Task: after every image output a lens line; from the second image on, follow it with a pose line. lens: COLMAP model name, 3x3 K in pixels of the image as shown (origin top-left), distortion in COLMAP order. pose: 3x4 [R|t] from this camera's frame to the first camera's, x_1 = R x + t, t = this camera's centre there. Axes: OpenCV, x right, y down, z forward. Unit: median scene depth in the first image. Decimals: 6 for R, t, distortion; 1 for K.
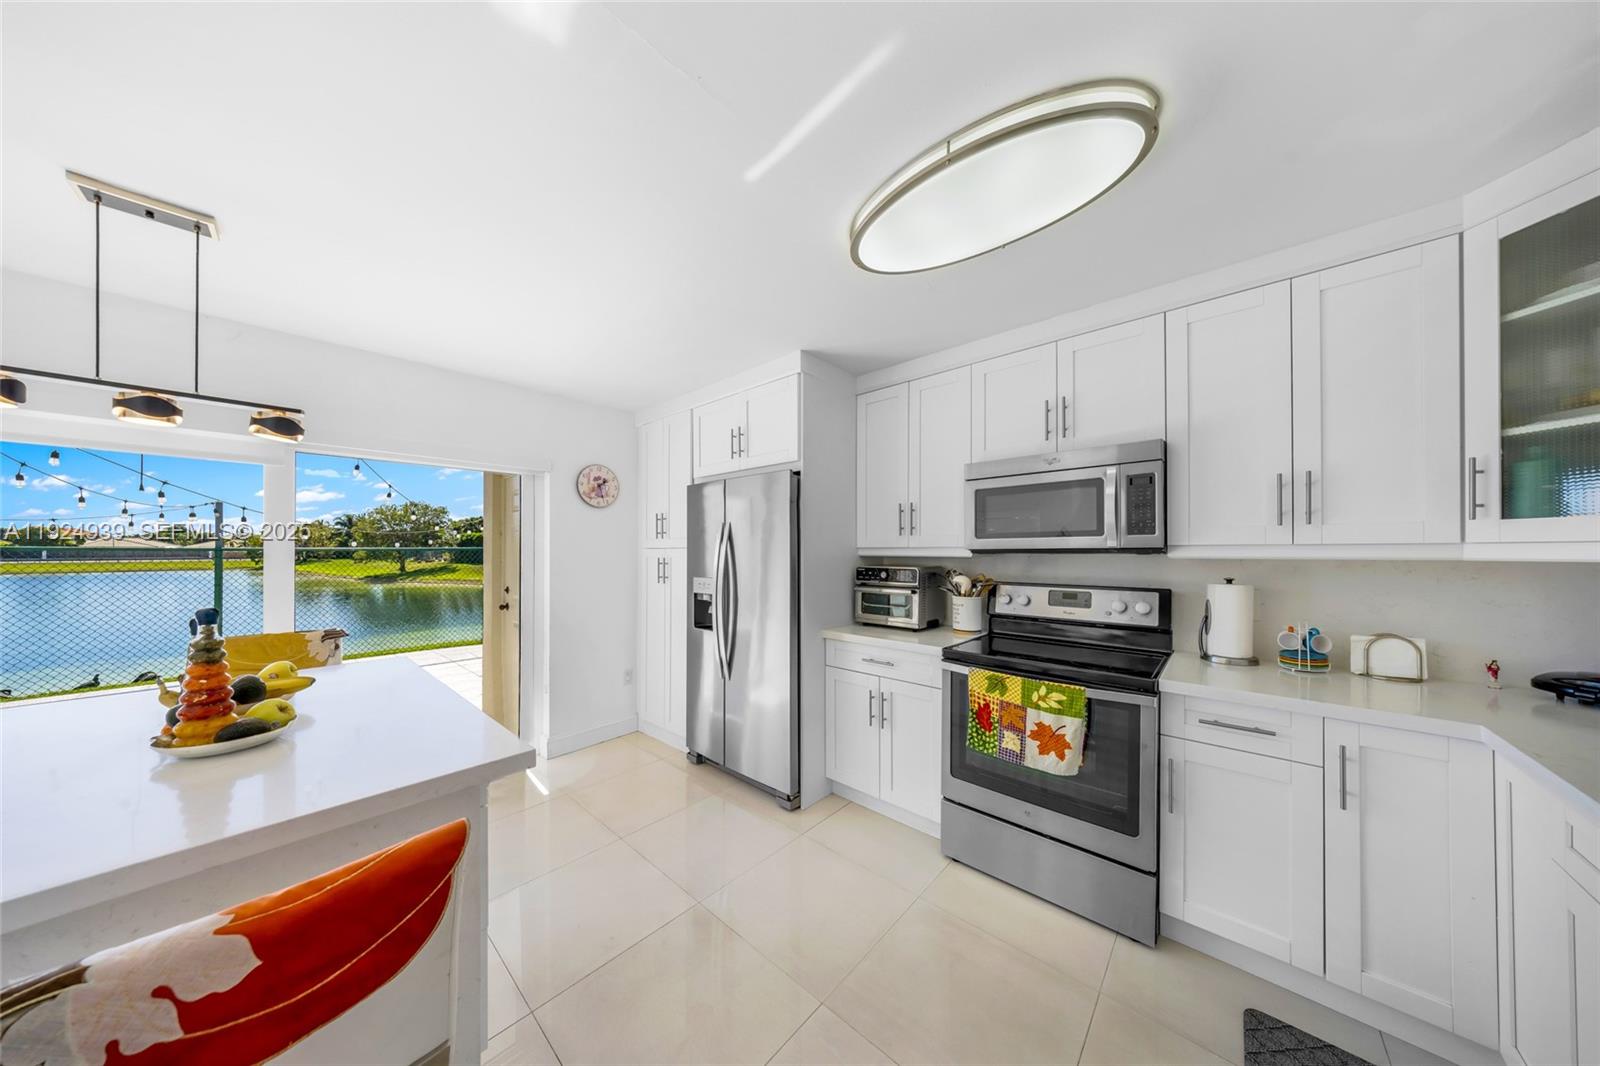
lens RADIAL K [[470.3, 0, 789.3], [0, 470.3, 547.2], [0, 0, 1]] dist [0.001443, -0.000158]
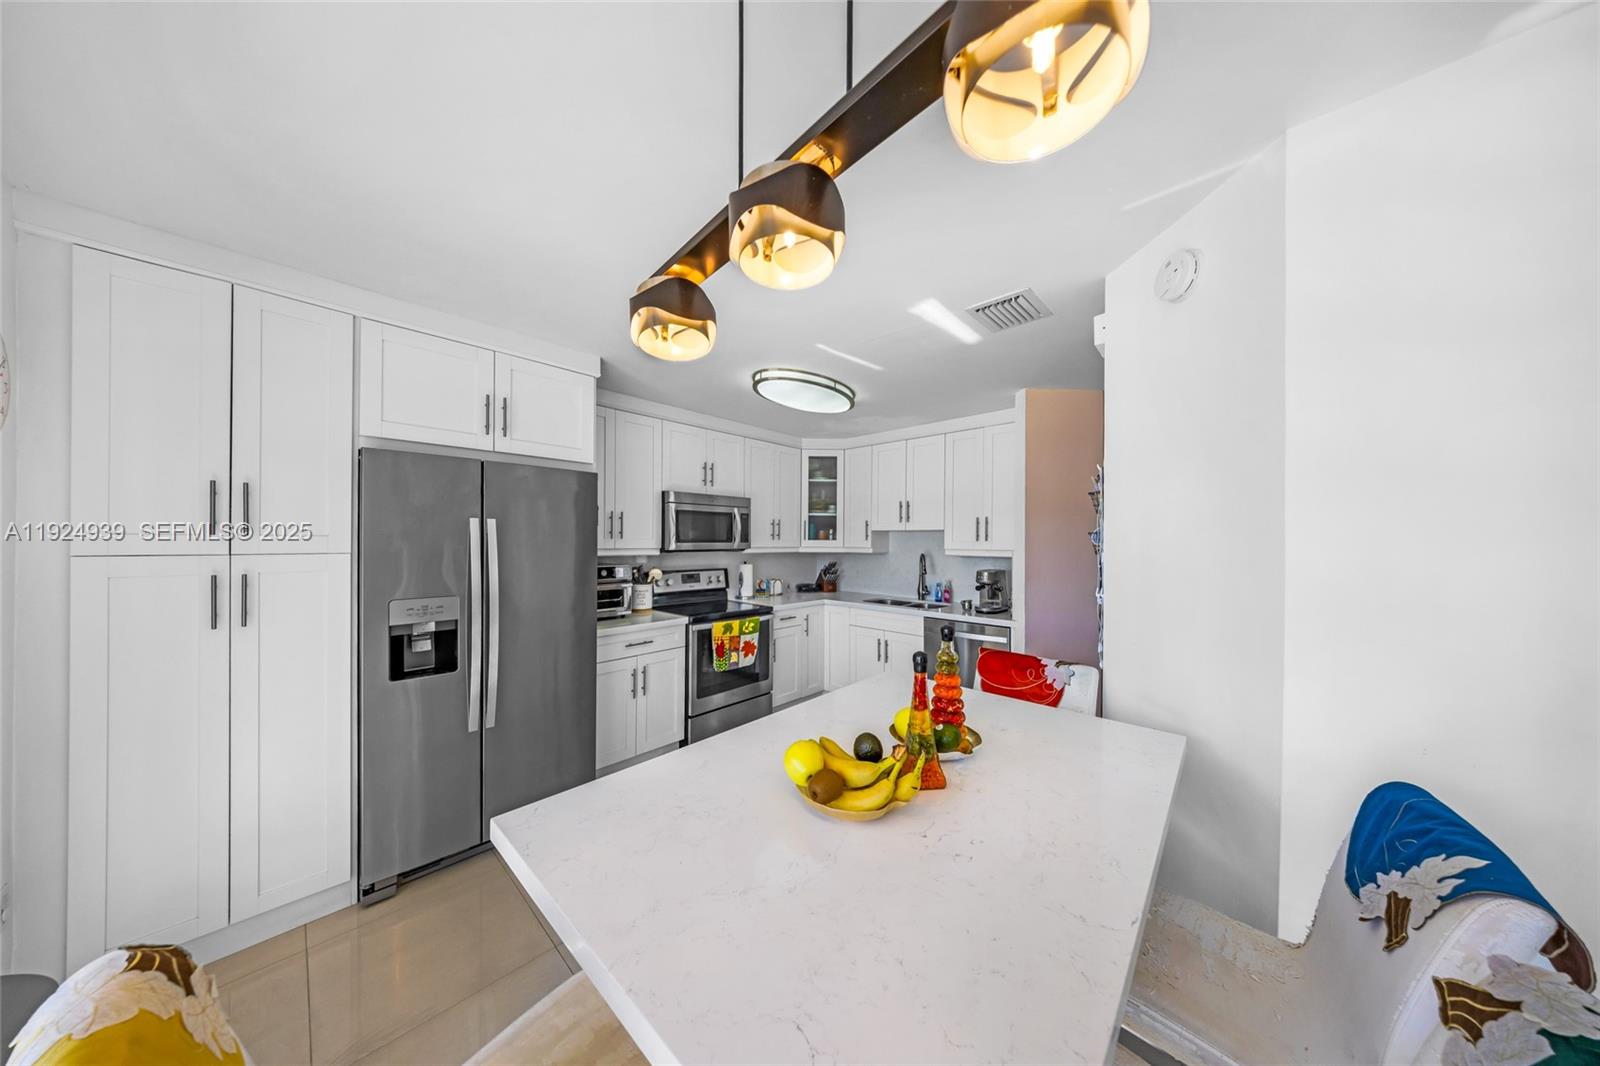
lens RADIAL K [[439.8, 0, 797.0], [0, 439.8, 541.7], [0, 0, 1]] dist [-0.000327, -0.000008]
pose [[0.040536, -0.000039, 0.999178, -1.141704], [-0.012438, 0.999922, 0.000544, -0.031924], [-0.999101, -0.012450, 0.040532, 0.662428]]
